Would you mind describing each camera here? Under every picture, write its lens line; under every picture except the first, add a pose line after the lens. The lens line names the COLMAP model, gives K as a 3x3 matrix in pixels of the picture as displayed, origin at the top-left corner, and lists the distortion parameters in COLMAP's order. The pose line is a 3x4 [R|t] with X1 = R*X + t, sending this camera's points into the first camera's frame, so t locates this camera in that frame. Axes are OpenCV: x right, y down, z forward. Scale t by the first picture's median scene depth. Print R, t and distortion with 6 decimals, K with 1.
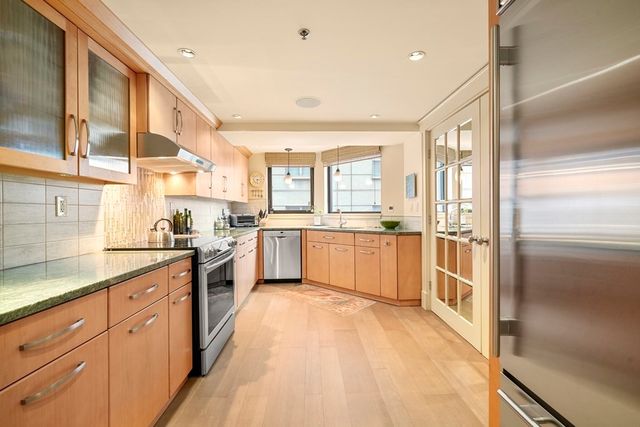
lens RADIAL K [[289.2, 0, 315.1], [0, 289.2, 214.0], [0, 0, 1]] dist [0.000009, 0.000519]
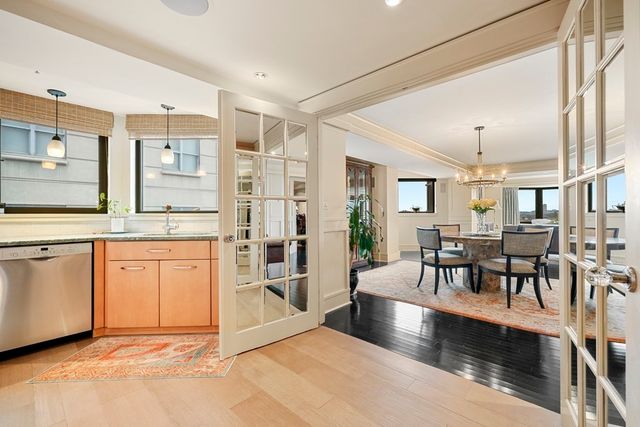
lens RADIAL K [[289.2, 0, 329.6], [0, 289.2, 211.0], [0, 0, 1]] dist [0.000009, 0.000519]
pose [[0.679441, 0.011095, 0.733646, -0.182701], [0.009266, 0.999676, -0.023699, 0.016262], [-0.733672, 0.022900, 0.679118, 0.355053]]
